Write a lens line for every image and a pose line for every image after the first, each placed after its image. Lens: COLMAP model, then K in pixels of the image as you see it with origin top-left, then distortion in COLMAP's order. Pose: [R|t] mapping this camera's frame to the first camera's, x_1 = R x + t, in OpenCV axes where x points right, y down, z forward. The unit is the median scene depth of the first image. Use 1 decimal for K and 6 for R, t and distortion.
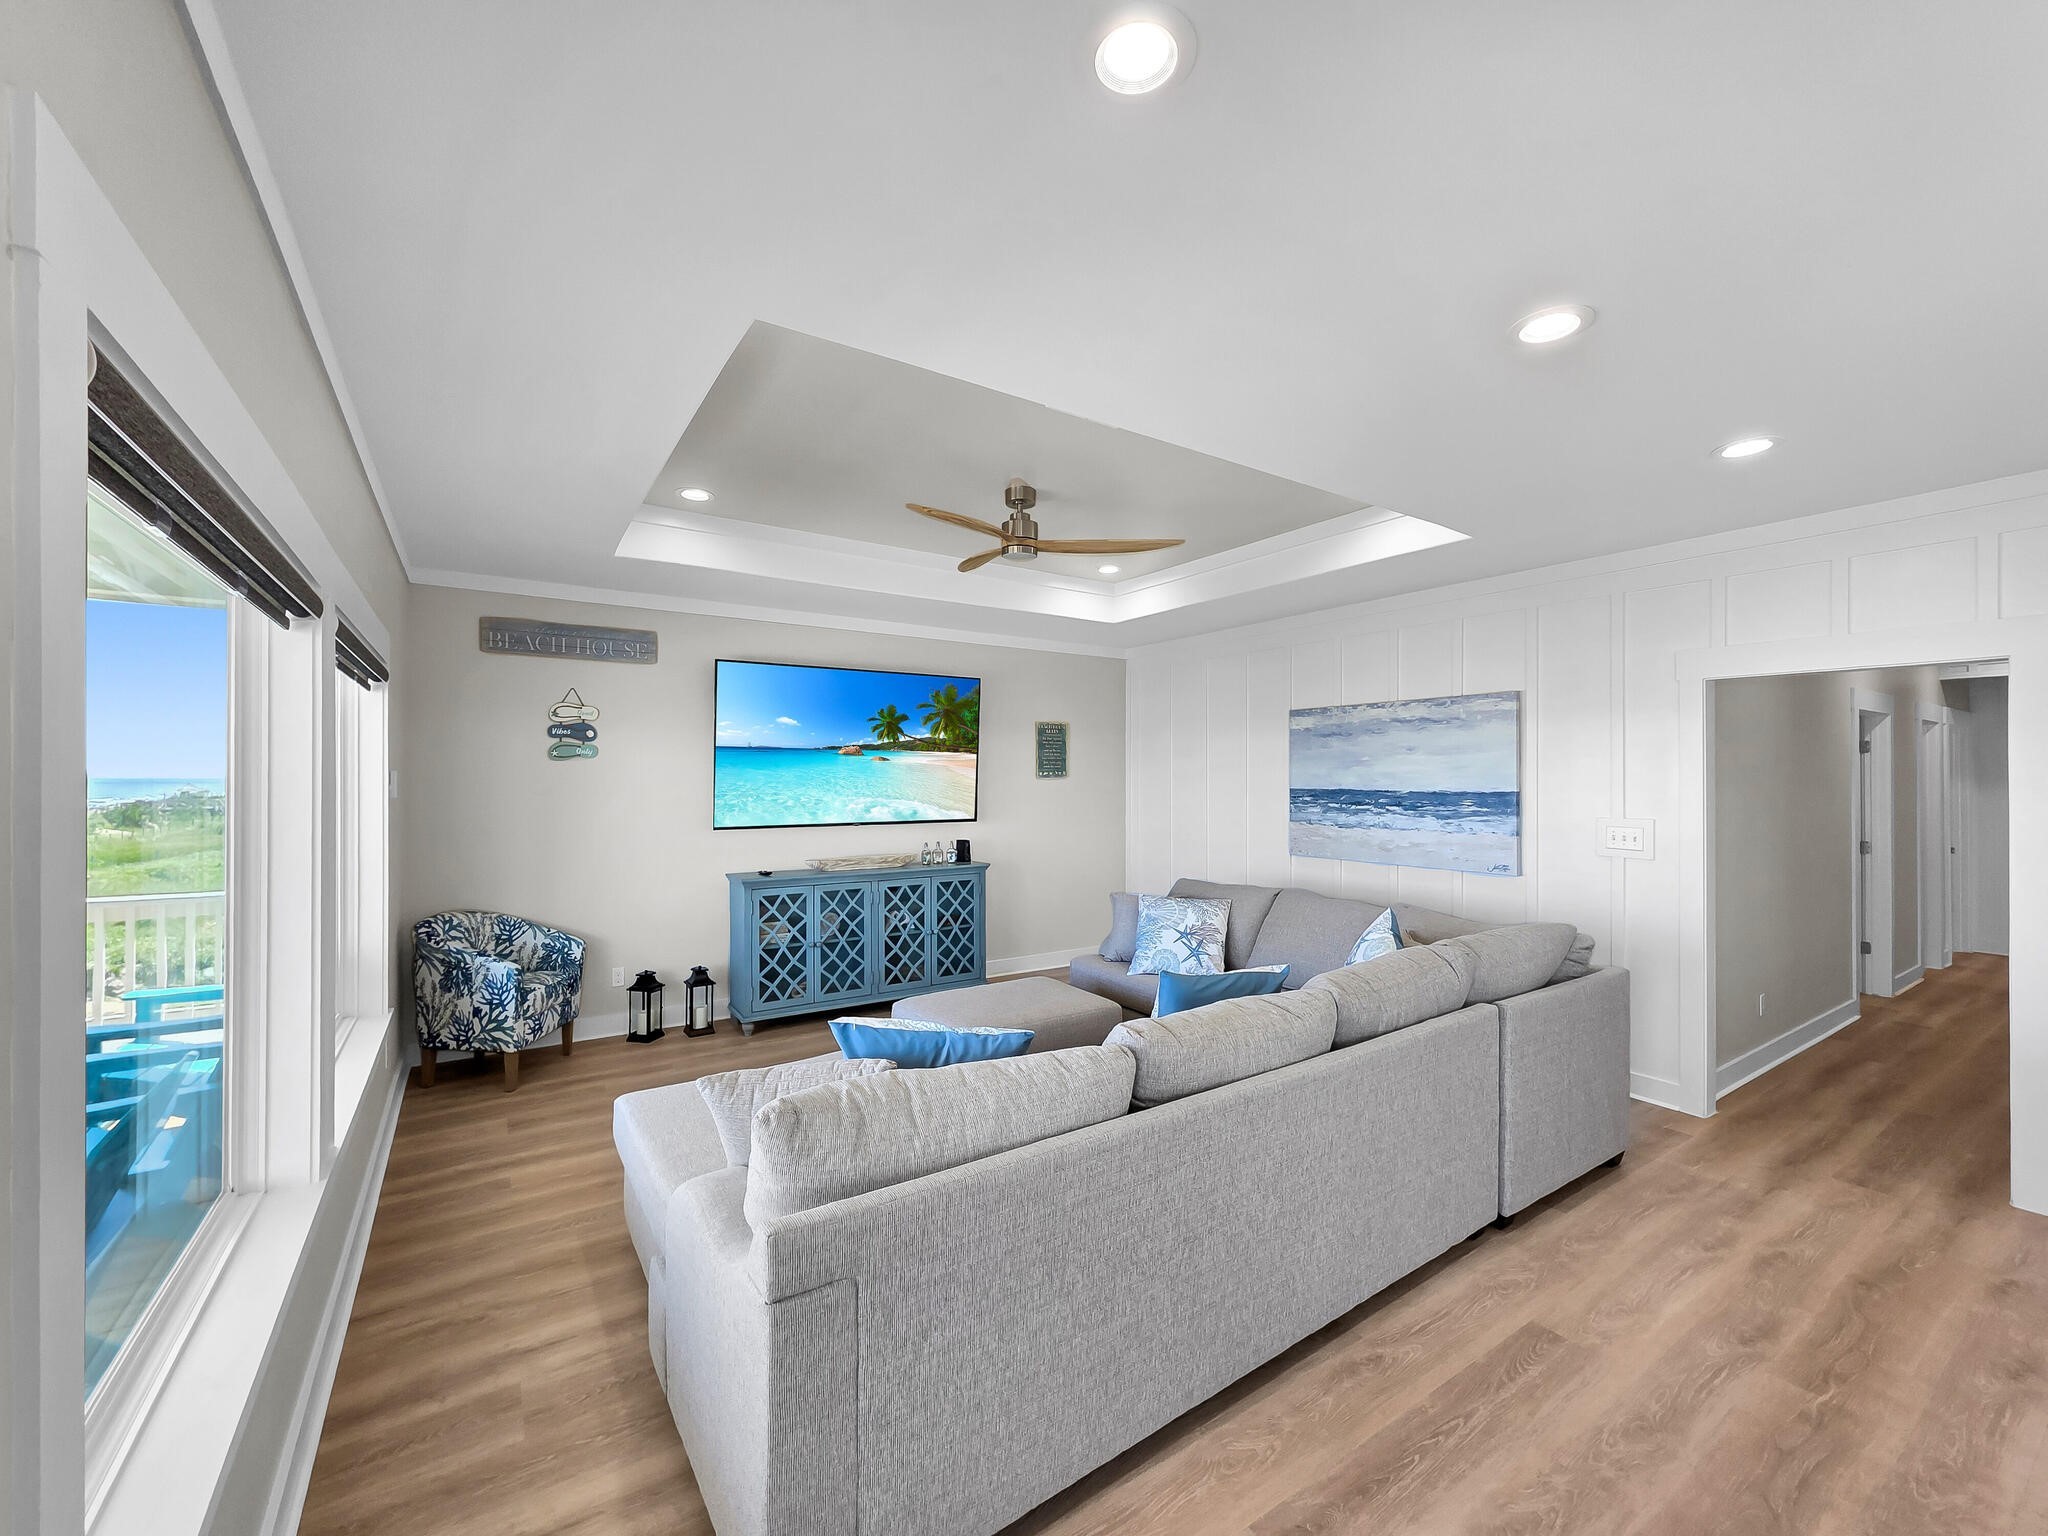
lens RADIAL K [[839.6, 0, 1022.7], [0, 839.6, 771.2], [0, 0, 1]] dist [-0.003466, 0.001018]
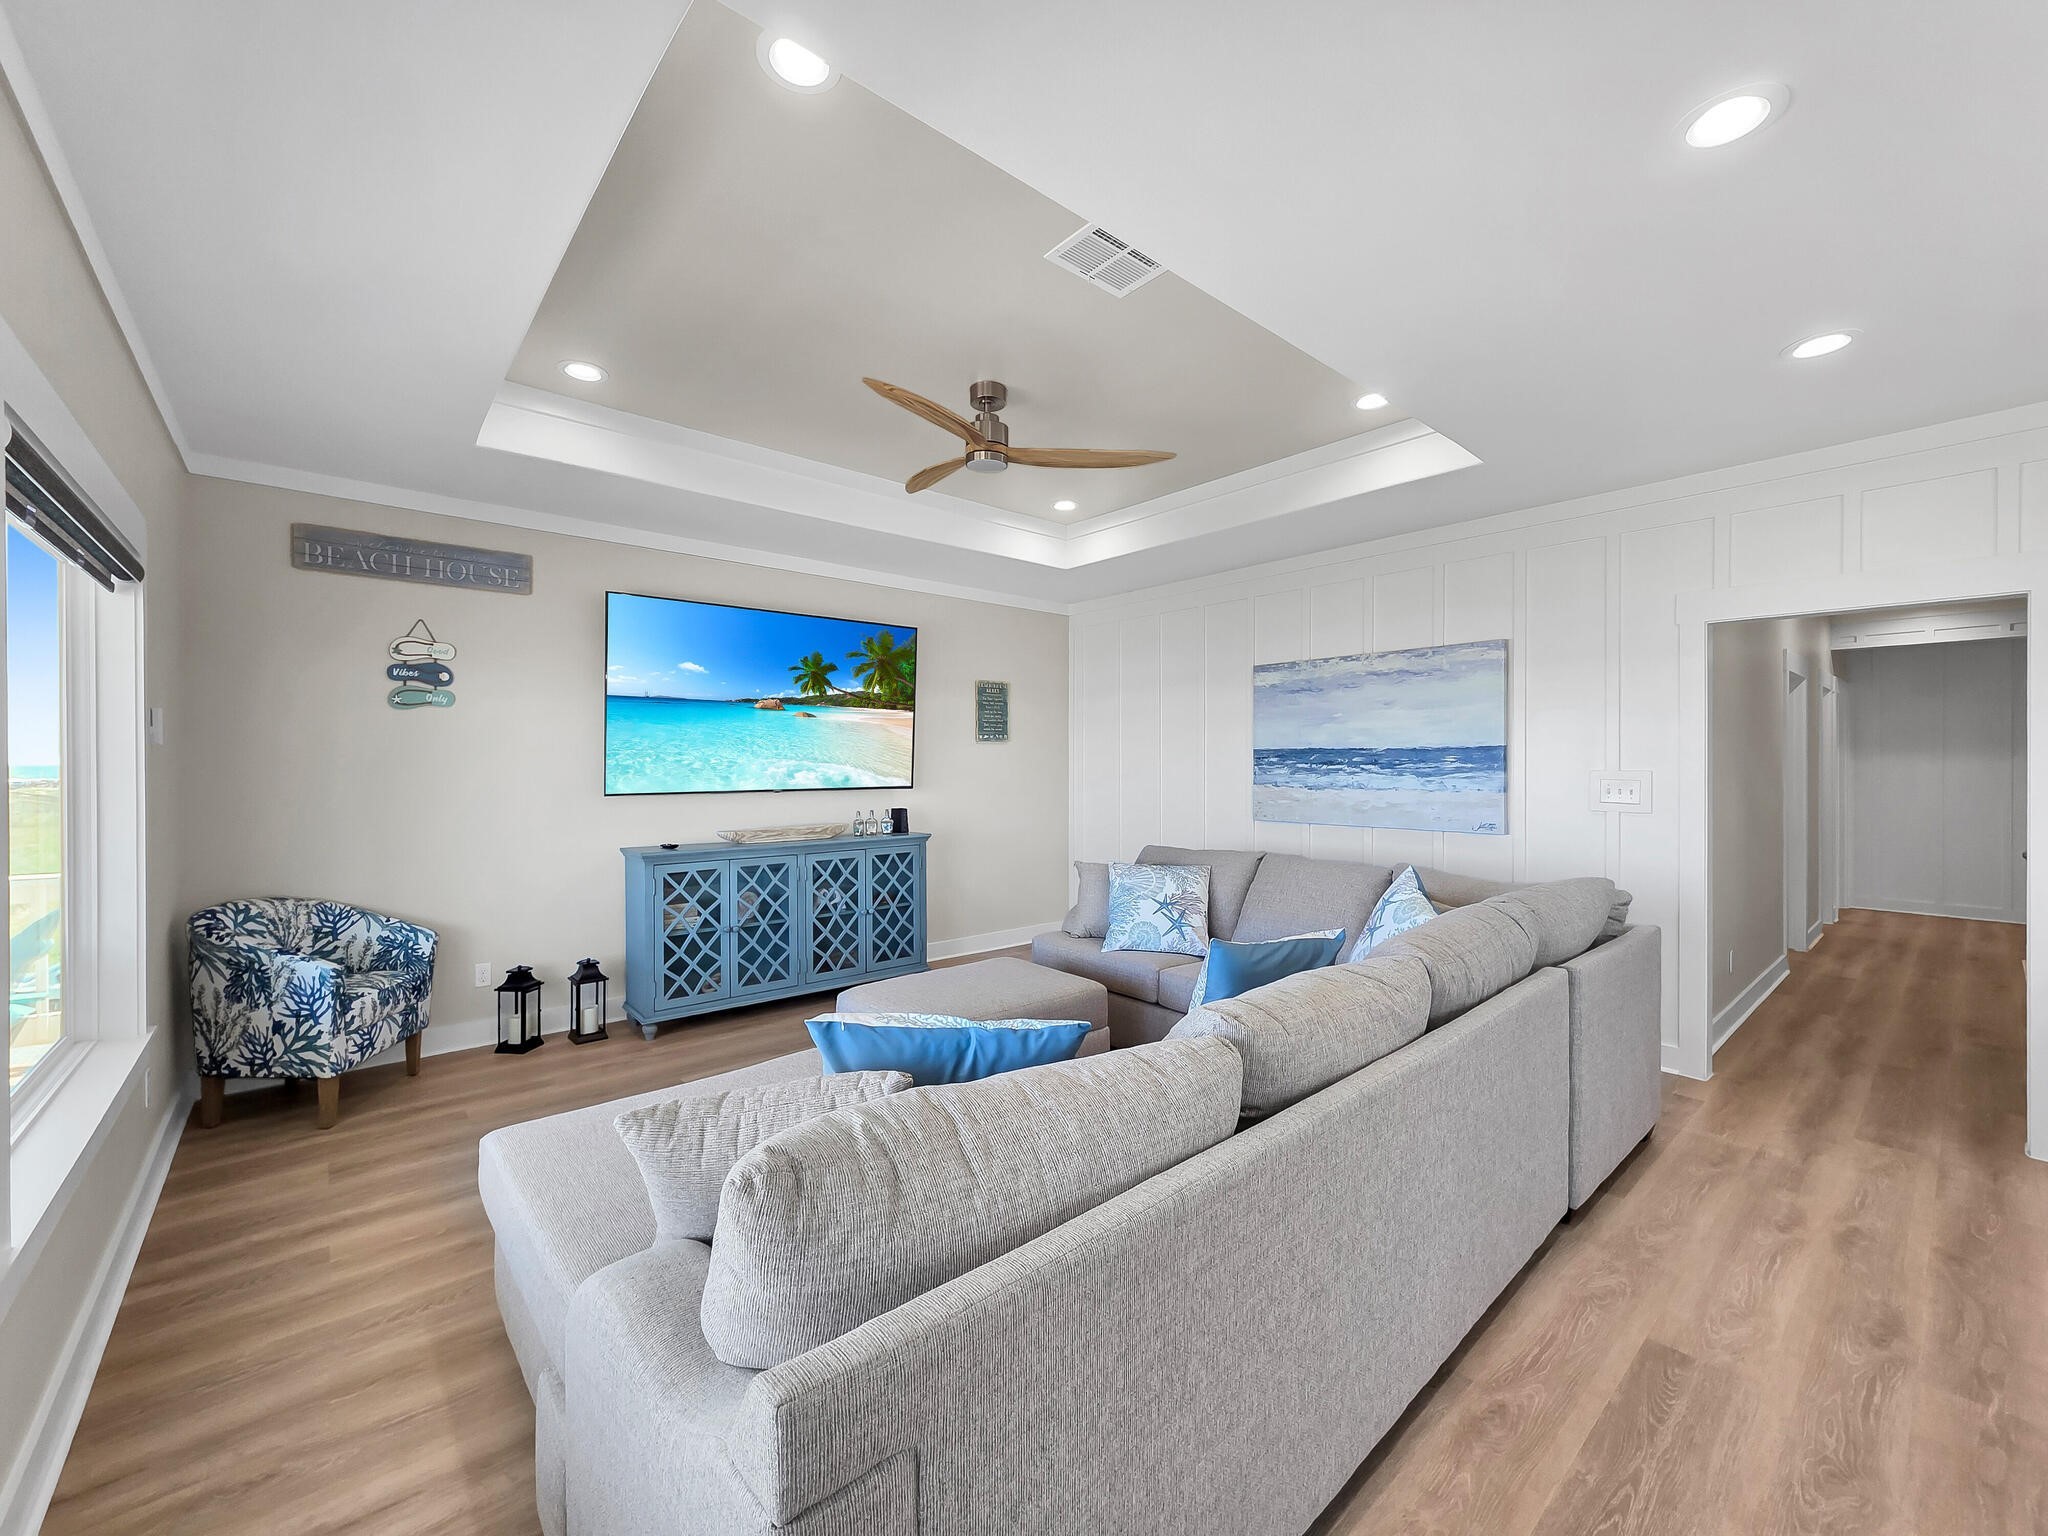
lens RADIAL K [[839.6, 0, 1029.5], [0, 839.6, 759.8], [0, 0, 1]] dist [-0.003466, 0.001018]
pose [[0.991360, -0.002070, 0.131153, -0.073670], [0.001693, 0.999994, 0.002986, 0.041056], [-0.131159, -0.002738, 0.991358, 0.147773]]
